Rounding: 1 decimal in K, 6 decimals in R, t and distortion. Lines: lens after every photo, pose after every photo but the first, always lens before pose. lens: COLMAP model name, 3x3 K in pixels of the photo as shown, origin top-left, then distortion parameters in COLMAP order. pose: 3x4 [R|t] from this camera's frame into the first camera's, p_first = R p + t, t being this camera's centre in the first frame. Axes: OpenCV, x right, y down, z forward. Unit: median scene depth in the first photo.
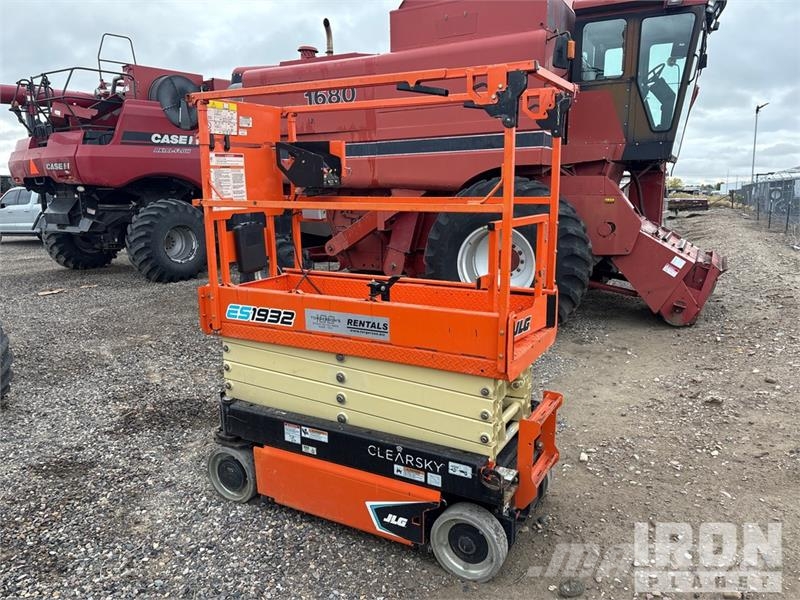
lens RADIAL K [[617.3, 0, 371.4], [0, 617.3, 310.2], [0, 0, 1]] dist [0.044757, -0.035712]
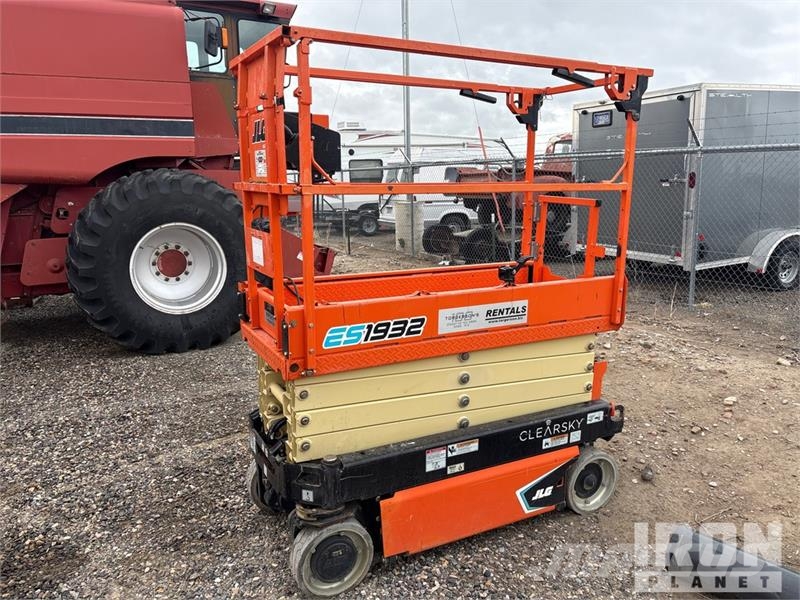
lens RADIAL K [[612.0, 0, 390.1], [0, 612.0, 312.4], [0, 0, 1]] dist [0.063470, 0.006990]
pose [[0.514410, -0.165796, 0.841364, -0.821901], [0.162692, 0.982182, 0.094075, -0.086793], [-0.841970, 0.088490, 0.532218, 0.577878]]
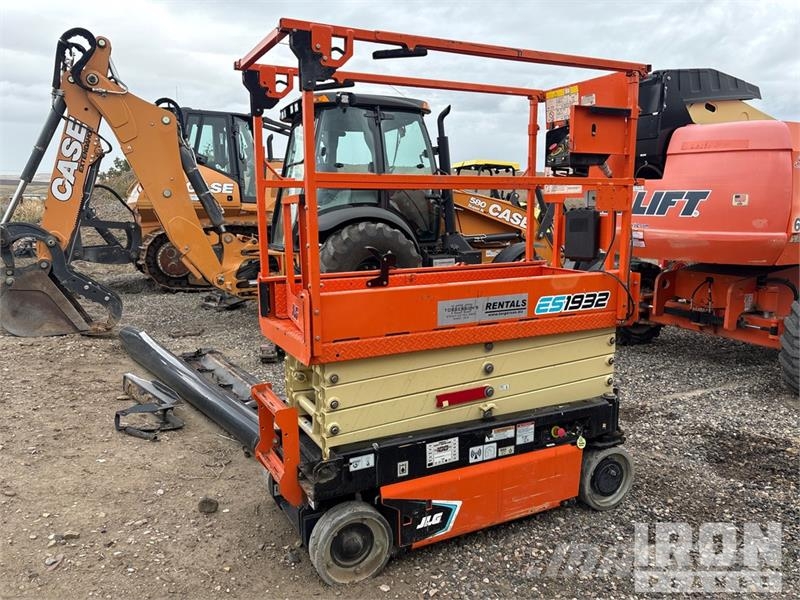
lens RADIAL K [[617.3, 0, 400.1], [0, 617.3, 303.8], [0, 0, 1]] dist [0.044757, -0.035712]
pose [[0.533782, -0.152313, 0.831792, -1.102601], [0.128554, 0.986828, 0.098206, -0.116424], [-0.835793, 0.054509, 0.546332, 0.714686]]
